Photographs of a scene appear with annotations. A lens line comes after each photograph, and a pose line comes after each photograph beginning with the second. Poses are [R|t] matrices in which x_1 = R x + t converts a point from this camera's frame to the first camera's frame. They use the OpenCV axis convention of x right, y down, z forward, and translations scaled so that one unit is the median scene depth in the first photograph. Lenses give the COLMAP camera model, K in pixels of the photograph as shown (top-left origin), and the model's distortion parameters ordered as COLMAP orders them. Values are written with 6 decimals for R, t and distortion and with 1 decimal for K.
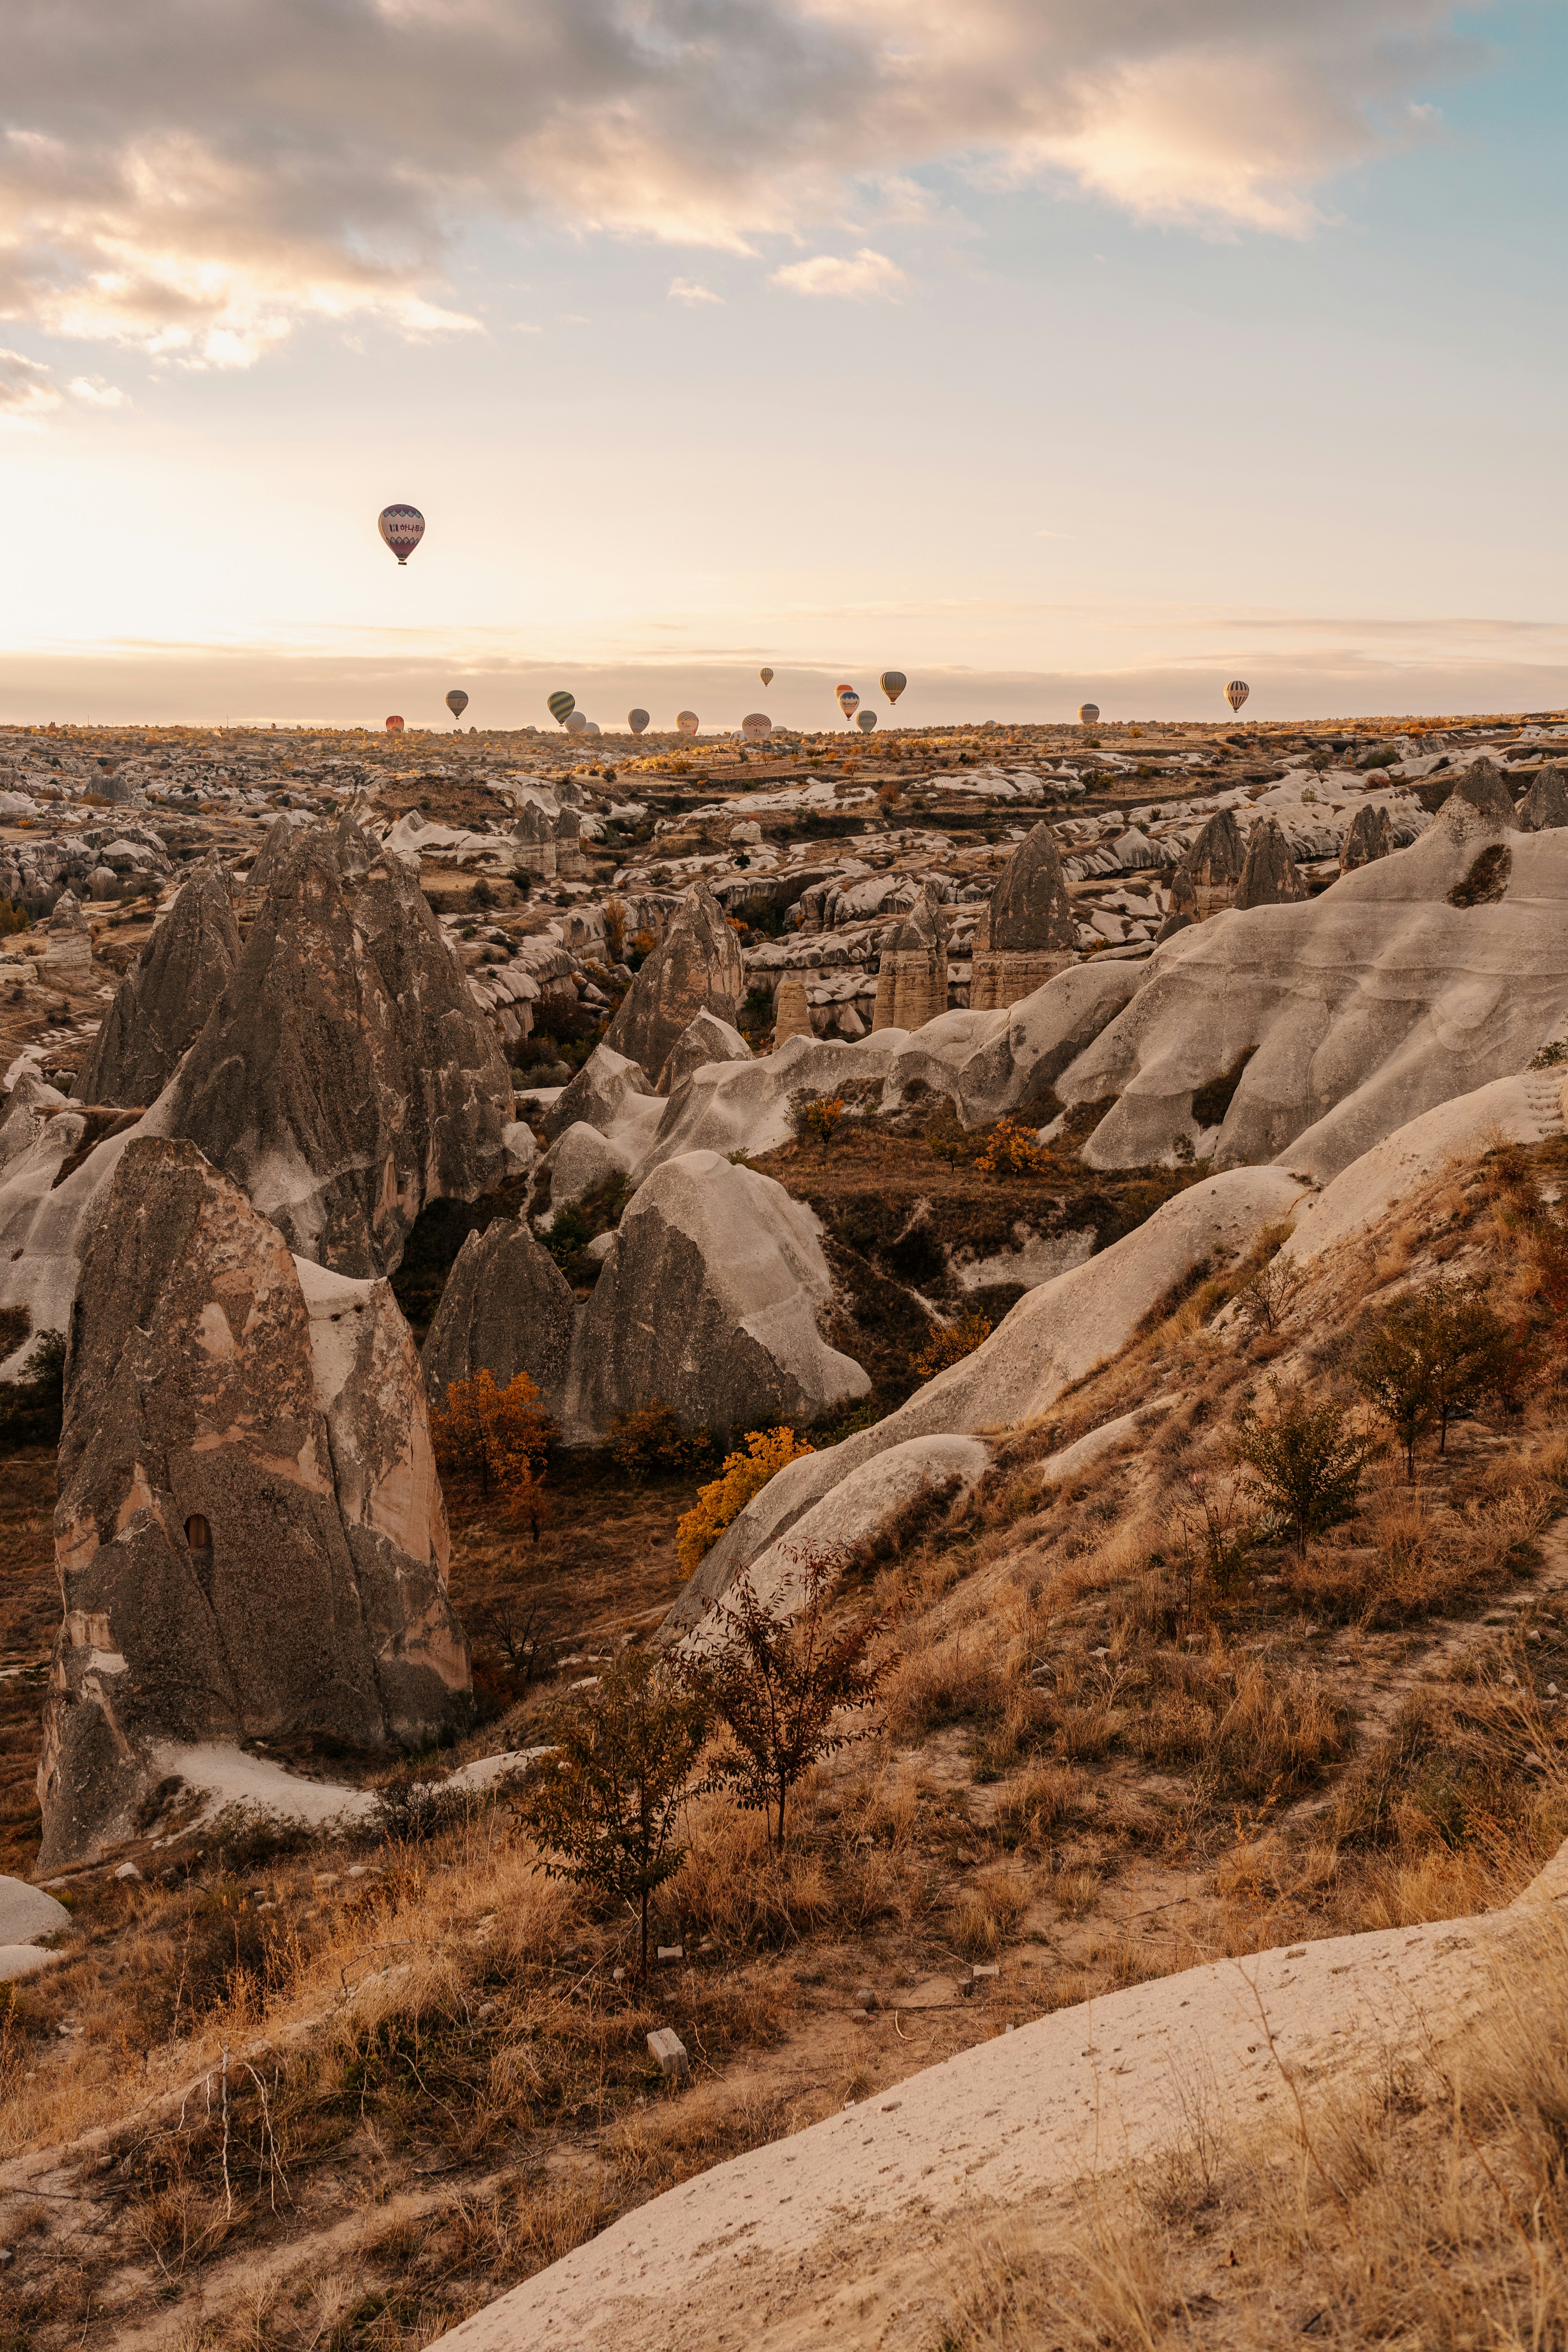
lens RADIAL K [[2207.0, 0, 784.0], [0, 2207.0, 1176.0], [0, 0, 1]] dist [-0.018807, 0.024262]
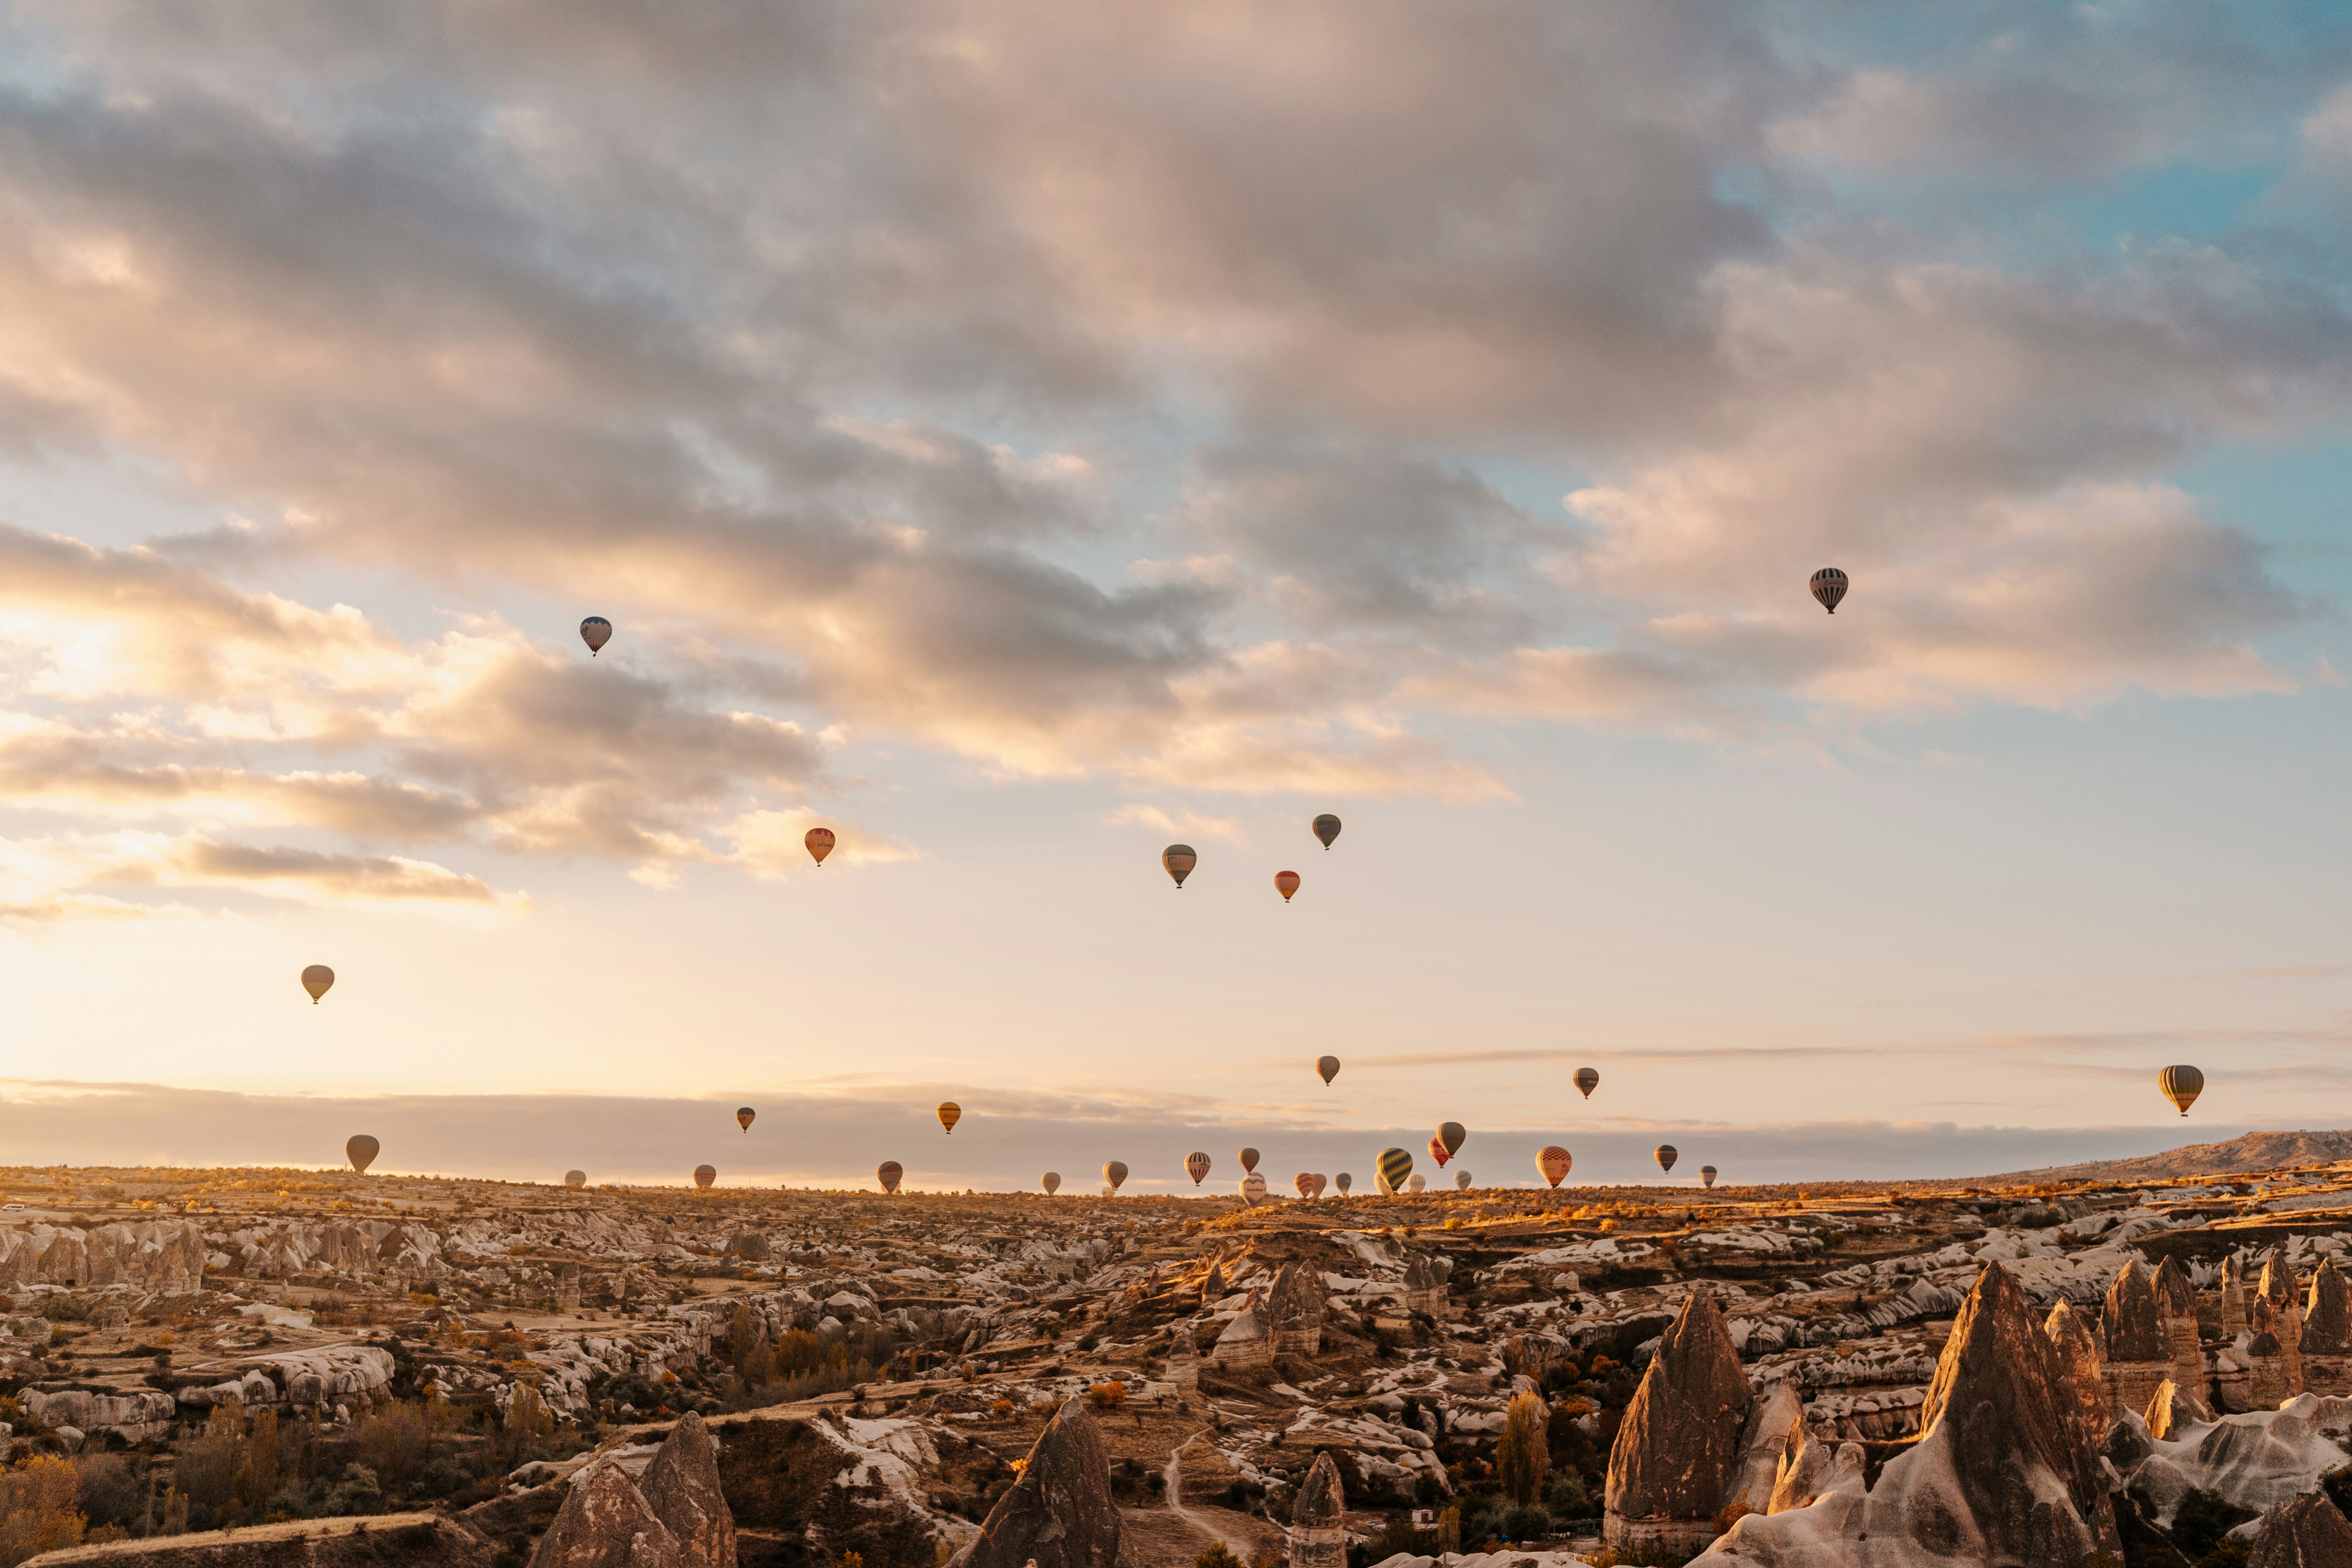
lens RADIAL K [[2207.0, 0, 1176.0], [0, 2207.0, 784.0], [0, 0, 1]] dist [-0.018807, 0.024262]
pose [[0.999979, 0.002462, -0.005942, -0.363073], [-0.004505, 0.927489, -0.373824, 0.054992], [0.004590, 0.373843, 0.927481, -0.260251]]
